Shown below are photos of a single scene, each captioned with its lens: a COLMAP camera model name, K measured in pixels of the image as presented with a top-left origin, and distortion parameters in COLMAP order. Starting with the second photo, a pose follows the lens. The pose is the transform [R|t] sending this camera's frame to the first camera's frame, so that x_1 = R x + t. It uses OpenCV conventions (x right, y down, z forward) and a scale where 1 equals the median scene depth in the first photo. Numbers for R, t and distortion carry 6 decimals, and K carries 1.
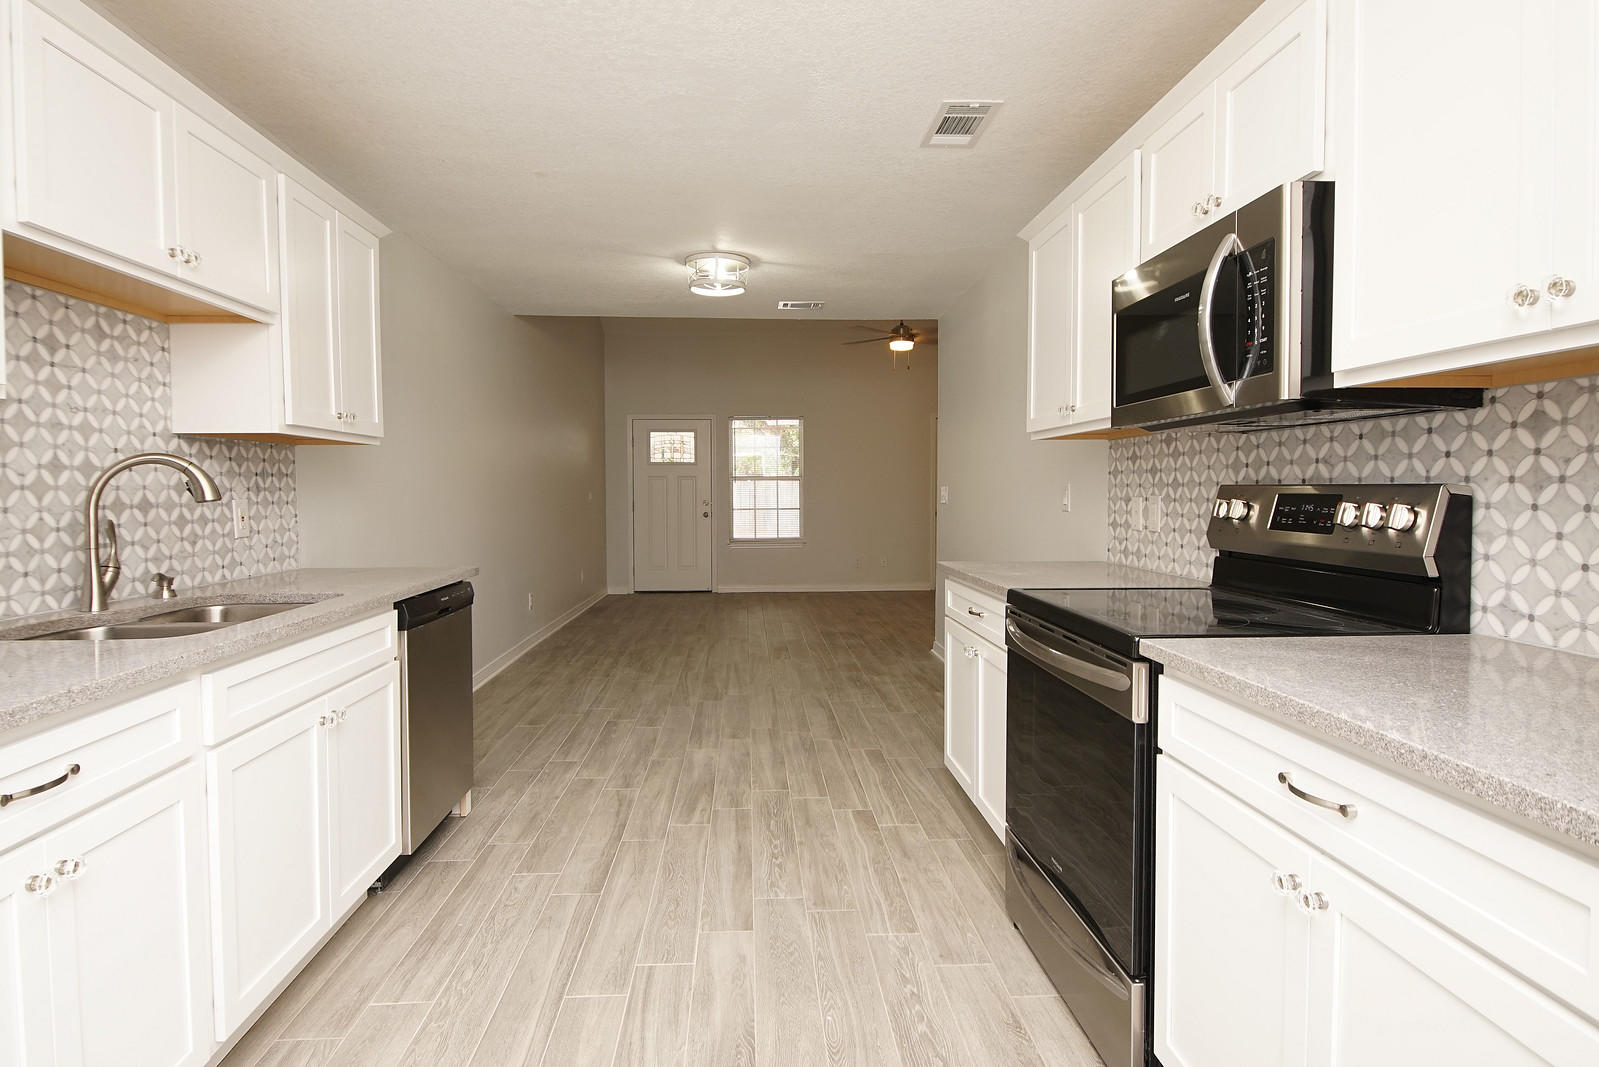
lens RADIAL K [[856.7, 0, 779.4], [0, 856.7, 514.4], [0, 0, 1]] dist [0.031059, -0.029865]
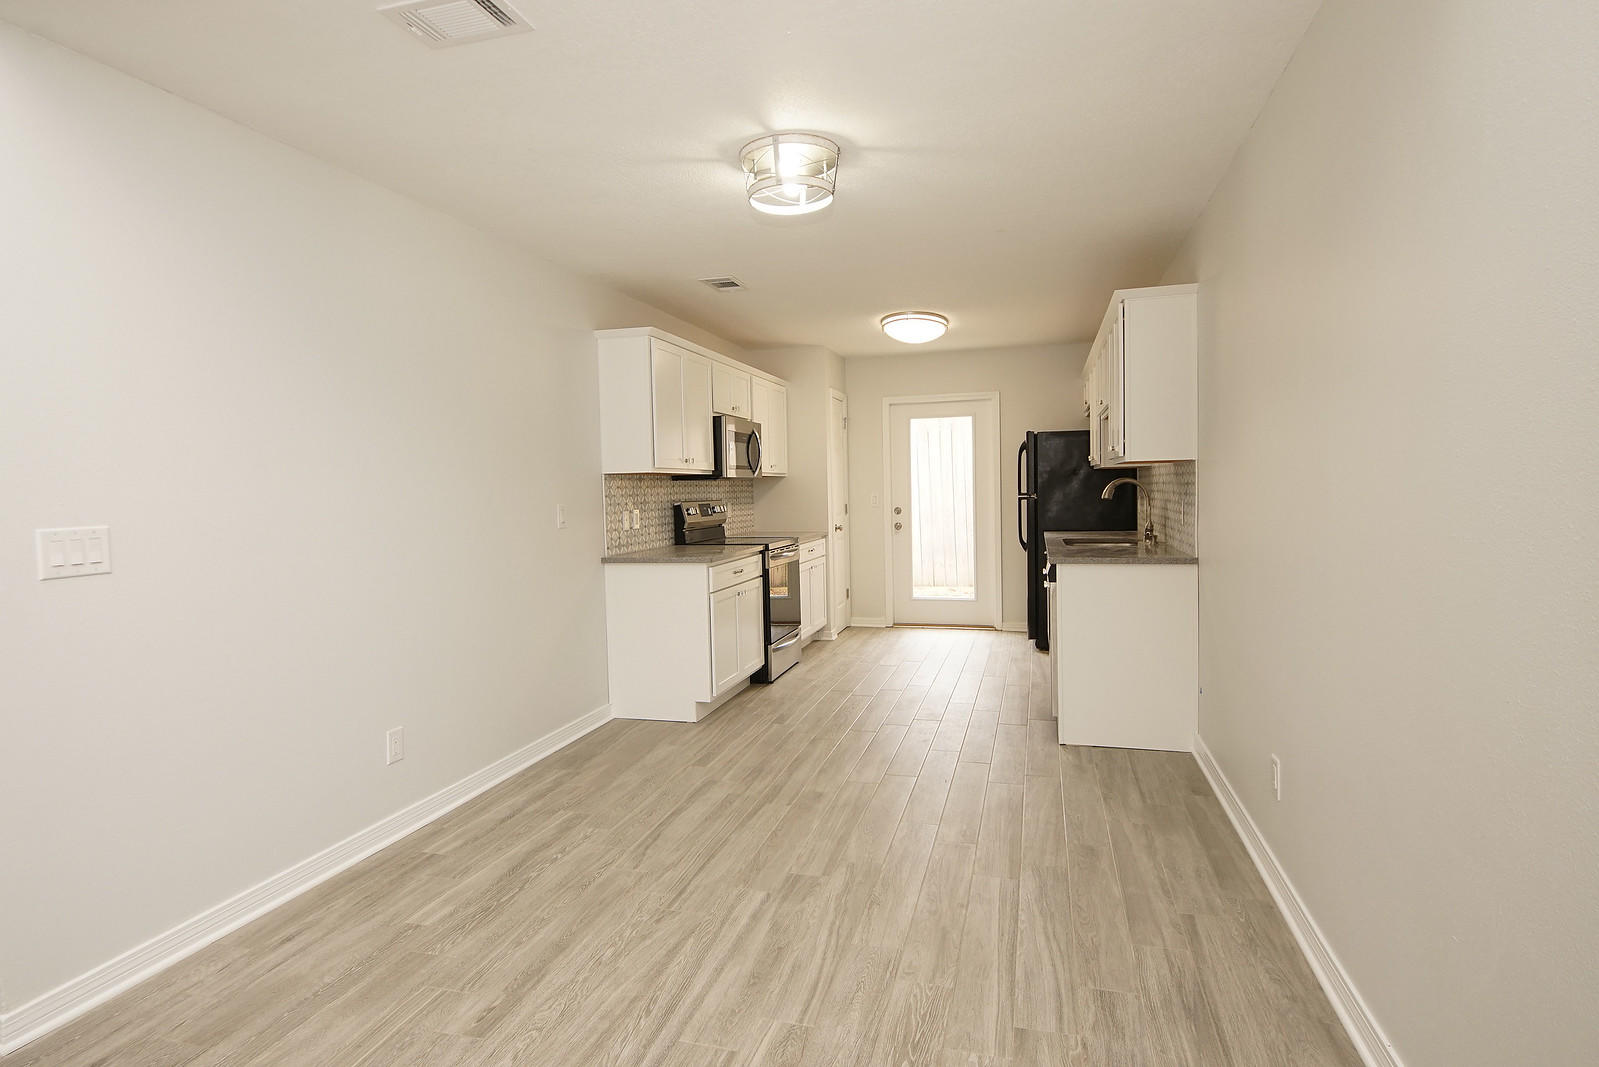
lens RADIAL K [[856.7, 0, 786.2], [0, 856.7, 522.0], [0, 0, 1]] dist [0.031059, -0.029865]
pose [[-0.946572, 0.013645, 0.322202, -0.540137], [0.036450, 0.997229, 0.064851, -0.124638], [-0.320425, 0.073130, -0.944447, 3.232127]]
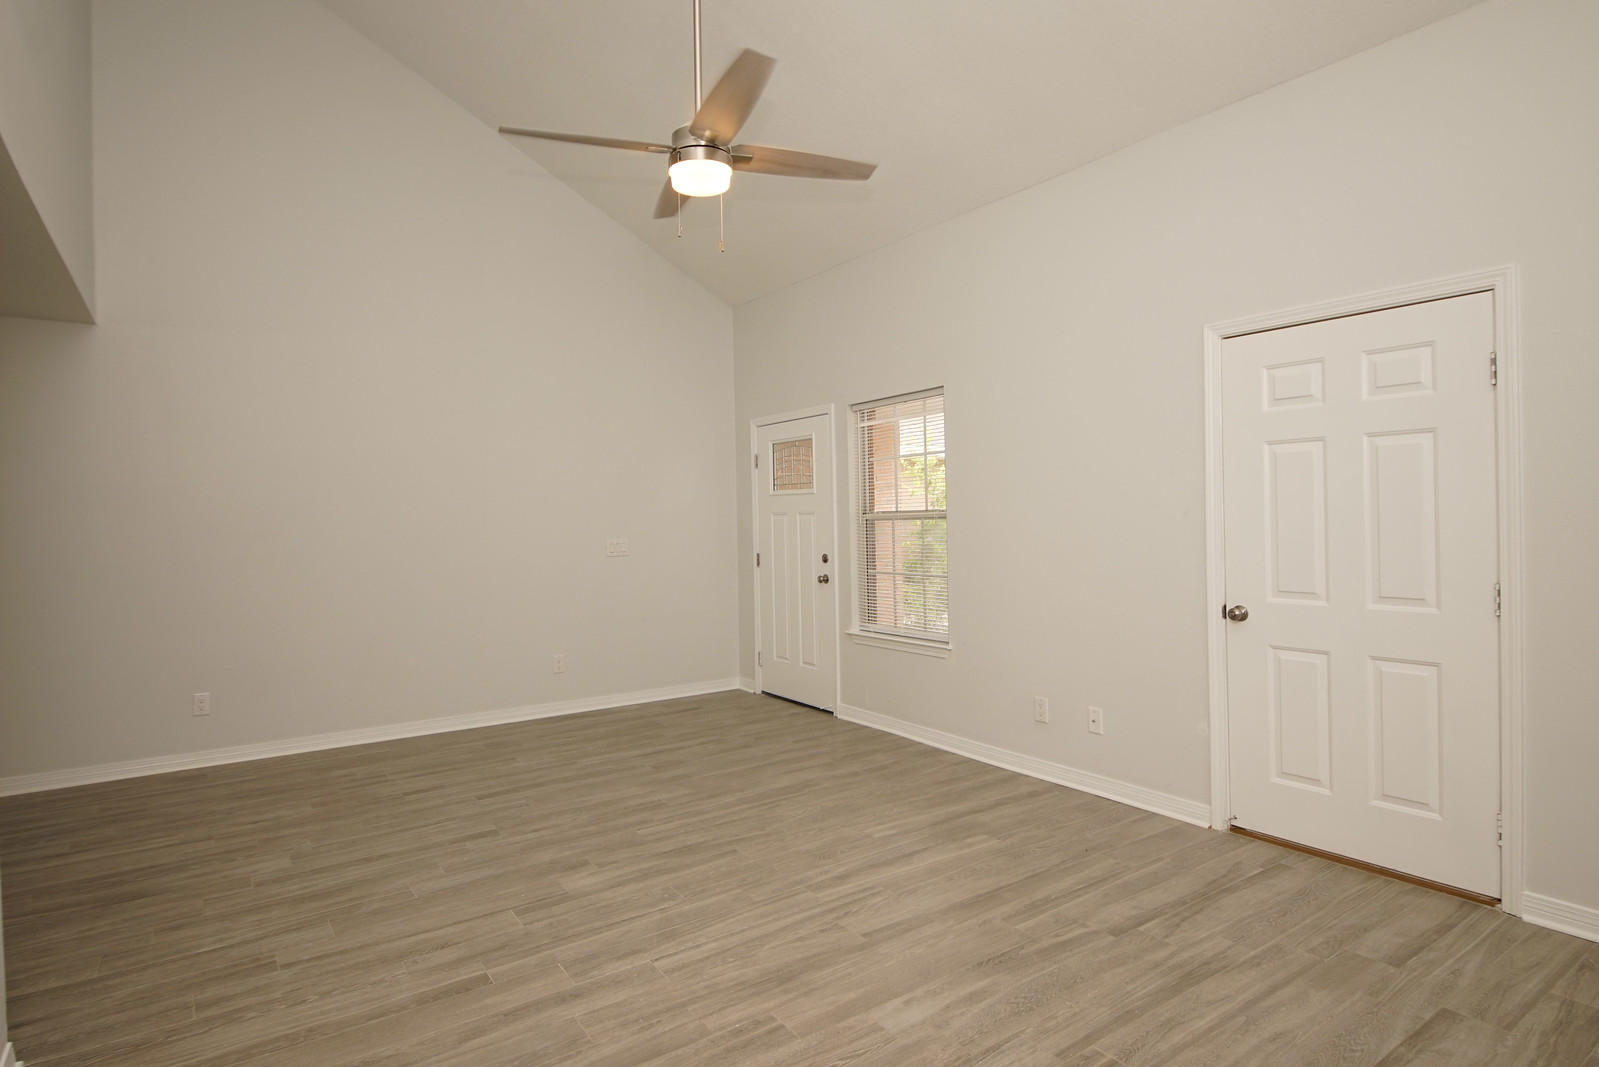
lens RADIAL K [[856.7, 0, 802.0], [0, 856.7, 546.0], [0, 0, 1]] dist [0.031059, -0.029865]
pose [[0.546770, 0.021679, -0.837002, 1.681093], [-0.003419, 0.999714, 0.023659, -0.153029], [0.837276, -0.010075, 0.546688, 2.925882]]
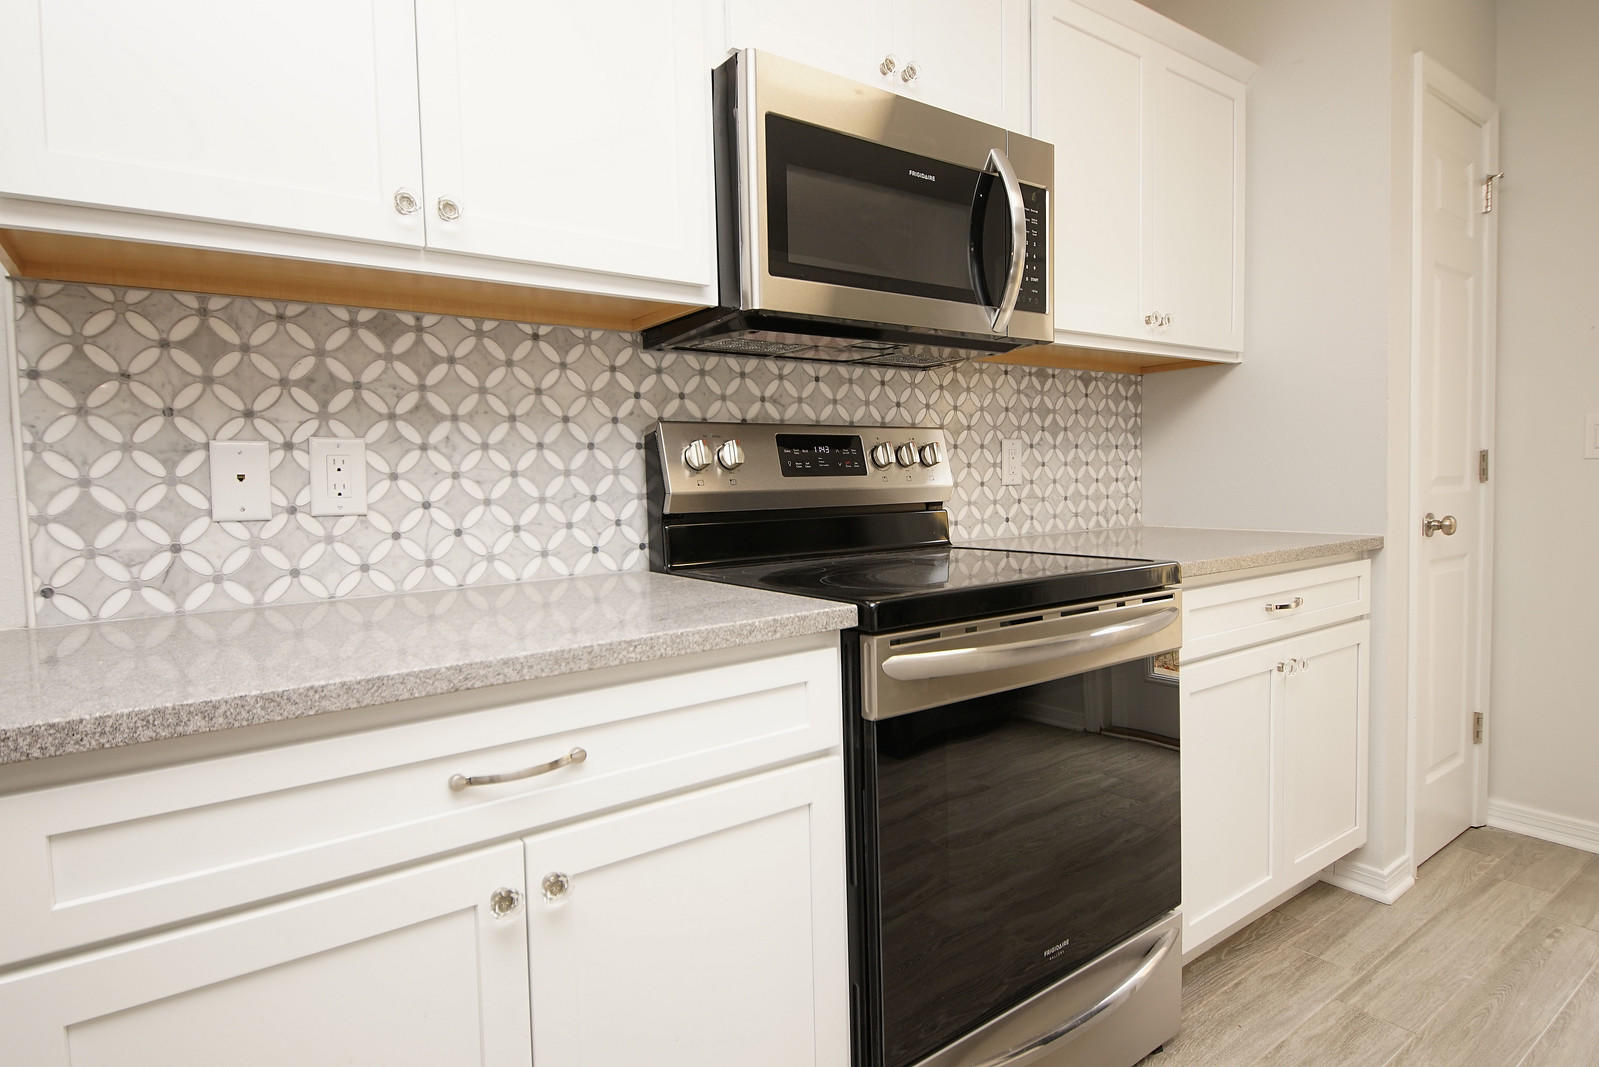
lens RADIAL K [[856.7, 0, 783.5], [0, 856.7, 519.0], [0, 0, 1]] dist [0.031059, -0.029865]
pose [[-0.546774, -0.025780, 0.836884, -0.112736], [0.049303, 0.996800, 0.062917, 0.005360], [-0.835828, 0.075662, -0.543753, 1.320155]]
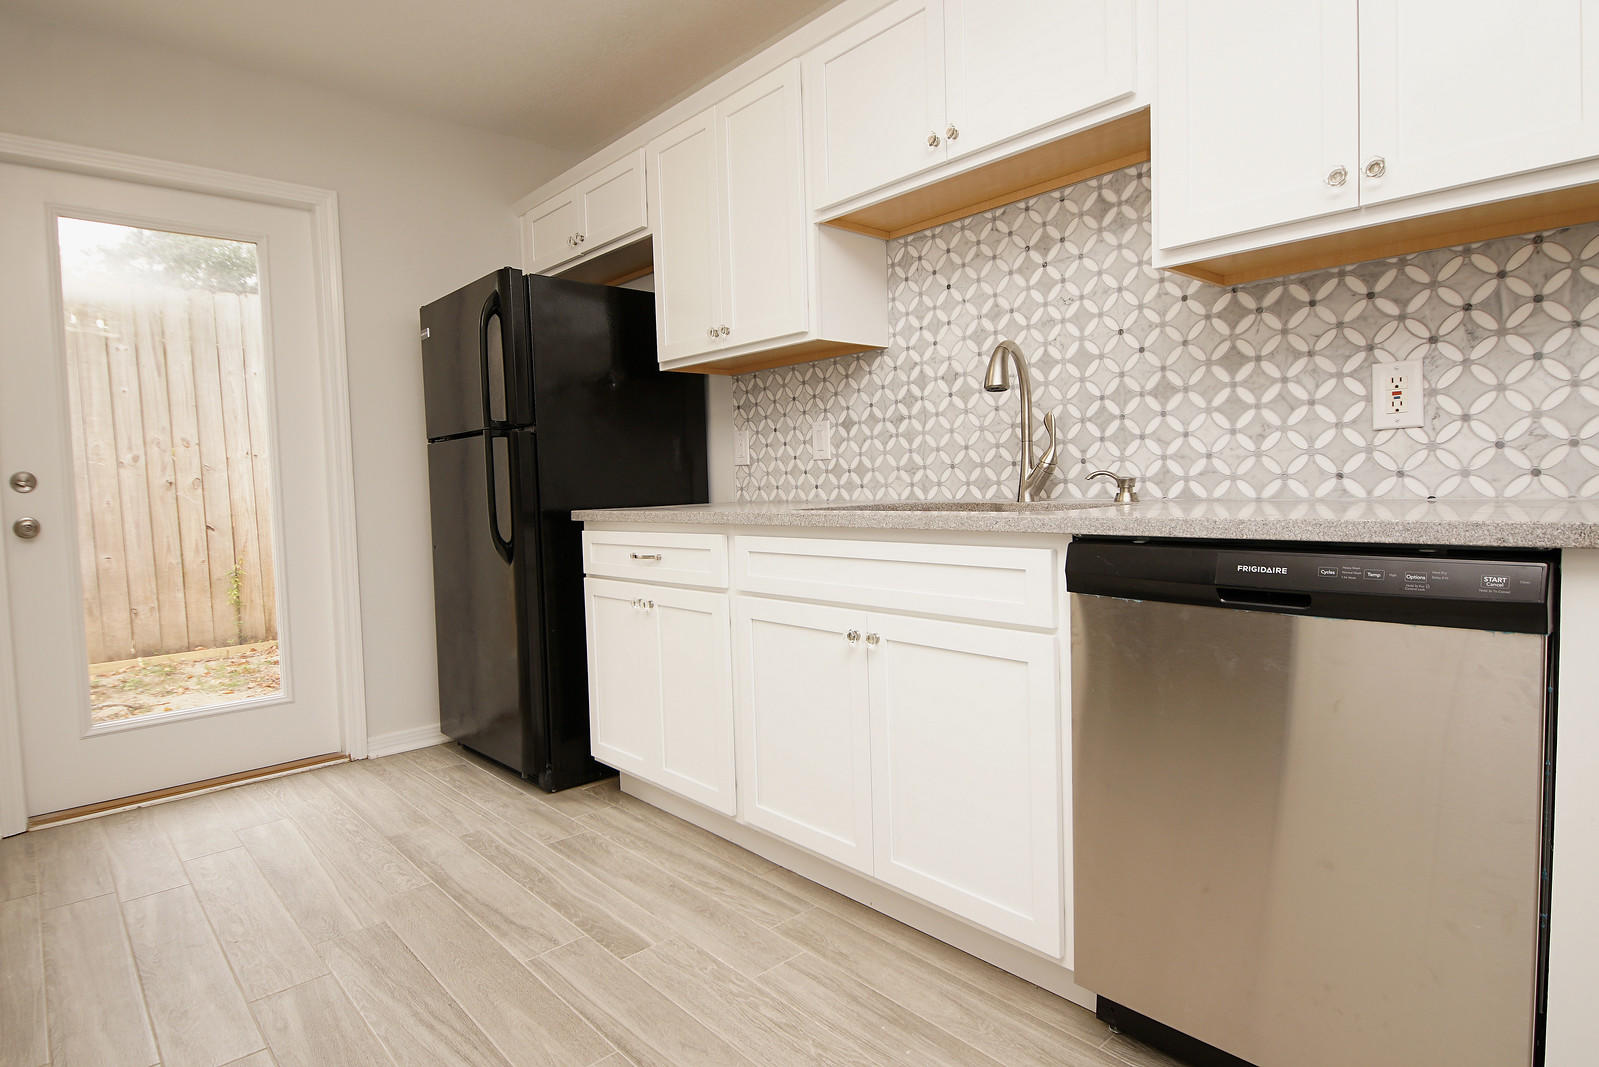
lens RADIAL K [[856.7, 0, 790.0], [0, 856.7, 520.1], [0, 0, 1]] dist [0.031059, -0.029865]
pose [[-0.770703, 0.060082, -0.634356, 0.069153], [0.016678, 0.997106, 0.074176, 0.046678], [0.636976, 0.046588, -0.769474, 1.434035]]
